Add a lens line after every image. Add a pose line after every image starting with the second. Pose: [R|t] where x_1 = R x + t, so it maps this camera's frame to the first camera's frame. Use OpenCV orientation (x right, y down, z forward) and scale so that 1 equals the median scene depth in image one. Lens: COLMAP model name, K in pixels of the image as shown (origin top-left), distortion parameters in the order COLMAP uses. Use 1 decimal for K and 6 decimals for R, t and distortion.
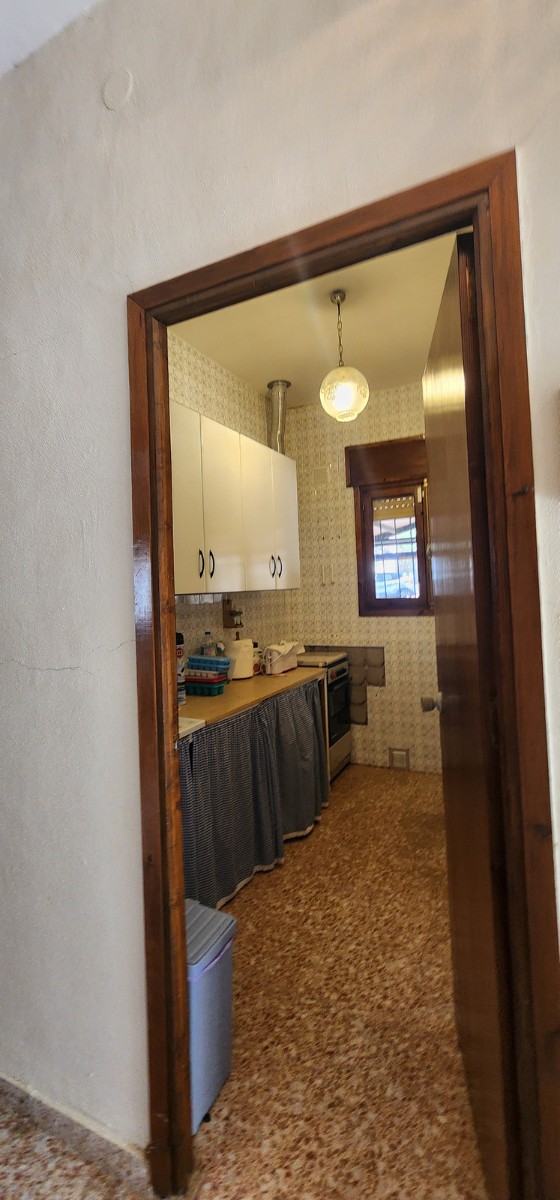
lens RADIAL K [[495.9, 0, 279.2], [0, 495.9, 595.3], [0, 0, 1]] dist [-0.001325, 0.000807]
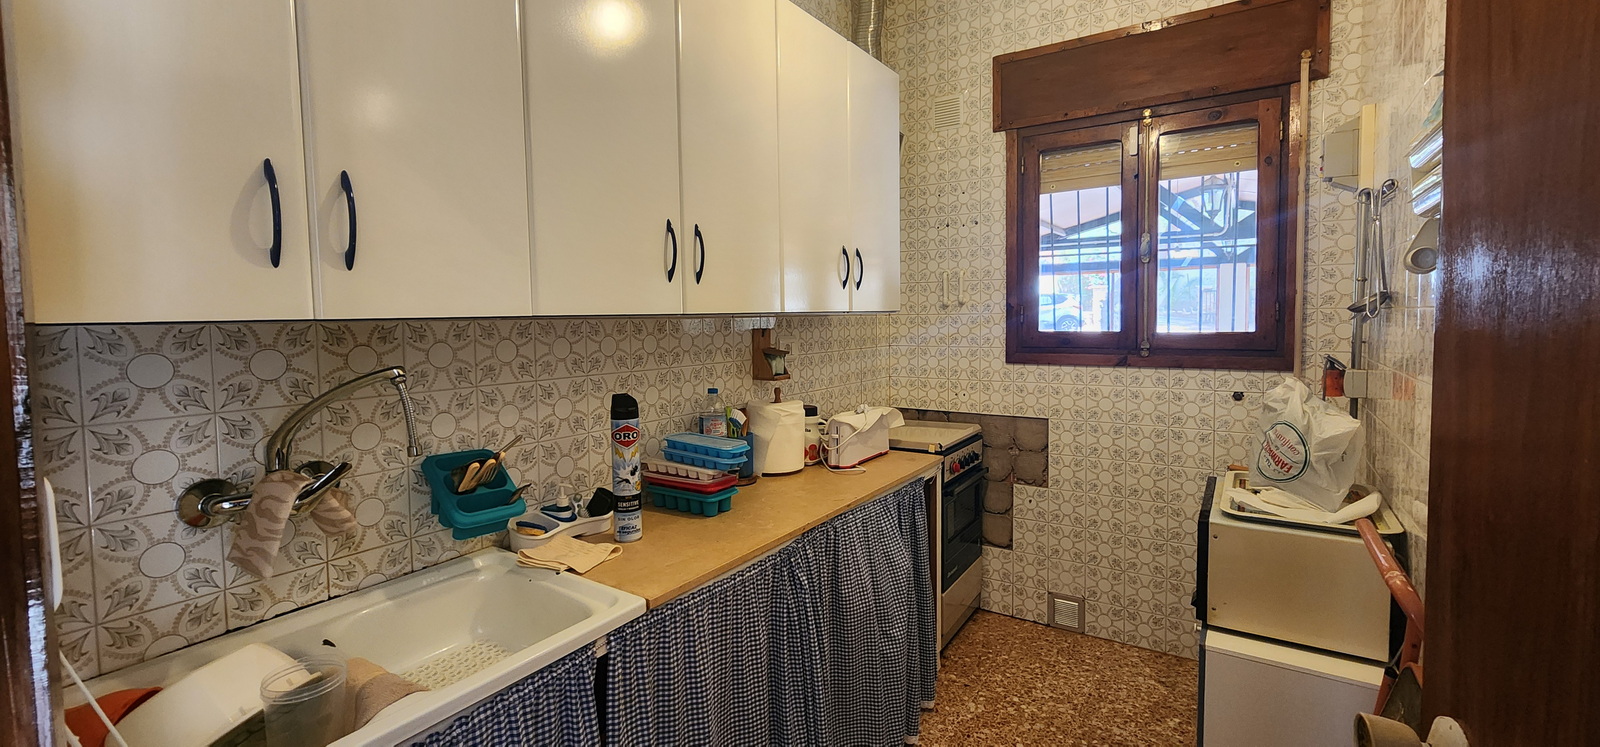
lens RADIAL K [[661.2, 0, 800.9], [0, 661.2, 366.1], [0, 0, 1]] dist [-0.001325, 0.000807]
pose [[0.990398, 0.033531, -0.134115, 0.031773], [-0.024424, 0.997319, 0.068984, -0.000876], [0.136069, -0.065046, 0.988562, 0.230582]]
